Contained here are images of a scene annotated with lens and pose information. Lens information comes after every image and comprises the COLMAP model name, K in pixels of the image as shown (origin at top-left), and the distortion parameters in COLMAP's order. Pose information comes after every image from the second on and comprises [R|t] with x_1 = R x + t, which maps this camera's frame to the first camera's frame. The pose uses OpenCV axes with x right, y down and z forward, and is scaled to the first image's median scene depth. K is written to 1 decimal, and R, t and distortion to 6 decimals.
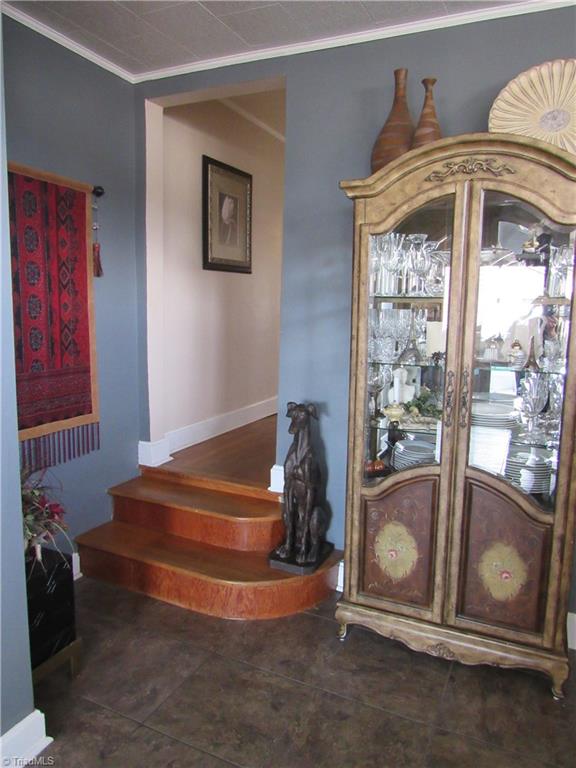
lens RADIAL K [[552.5, 0, 290.8], [0, 552.5, 383.1], [0, 0, 1]] dist [-0.020144, -0.000687]
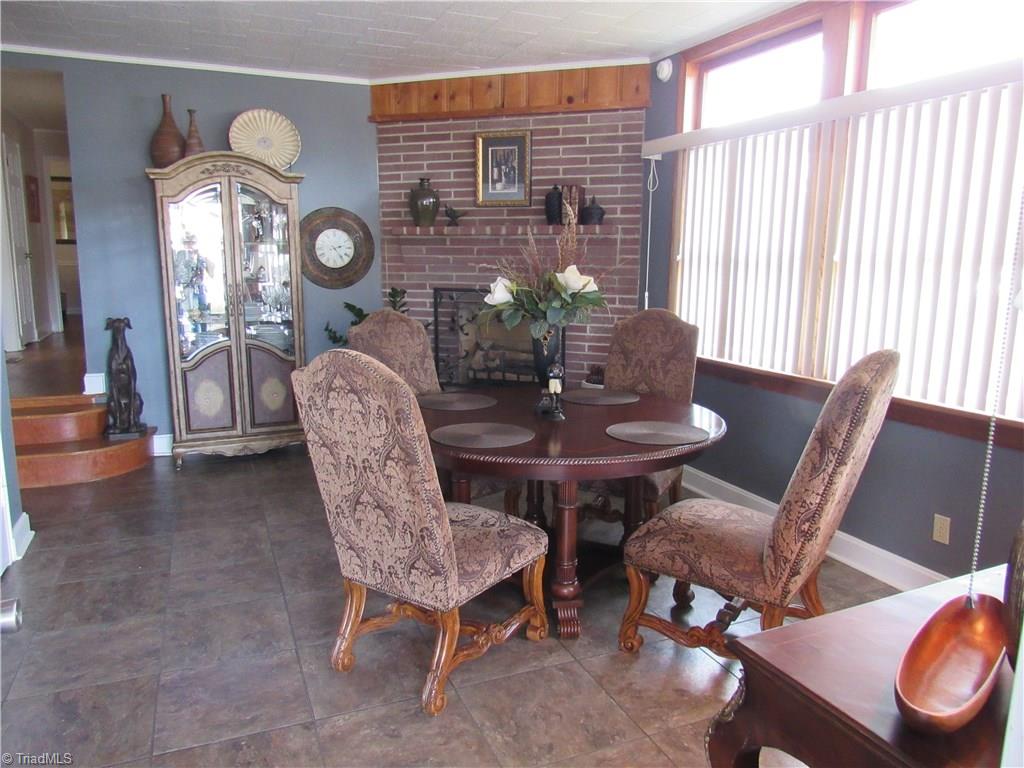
lens RADIAL K [[736.6, 0, 513.4], [0, 736.6, 380.8], [0, 0, 1]] dist [-0.020144, -0.000687]
pose [[0.668435, -0.148509, 0.728793, -0.814869], [0.115448, 0.988704, 0.095586, 0.157536], [-0.734756, 0.020244, 0.678029, -1.179672]]
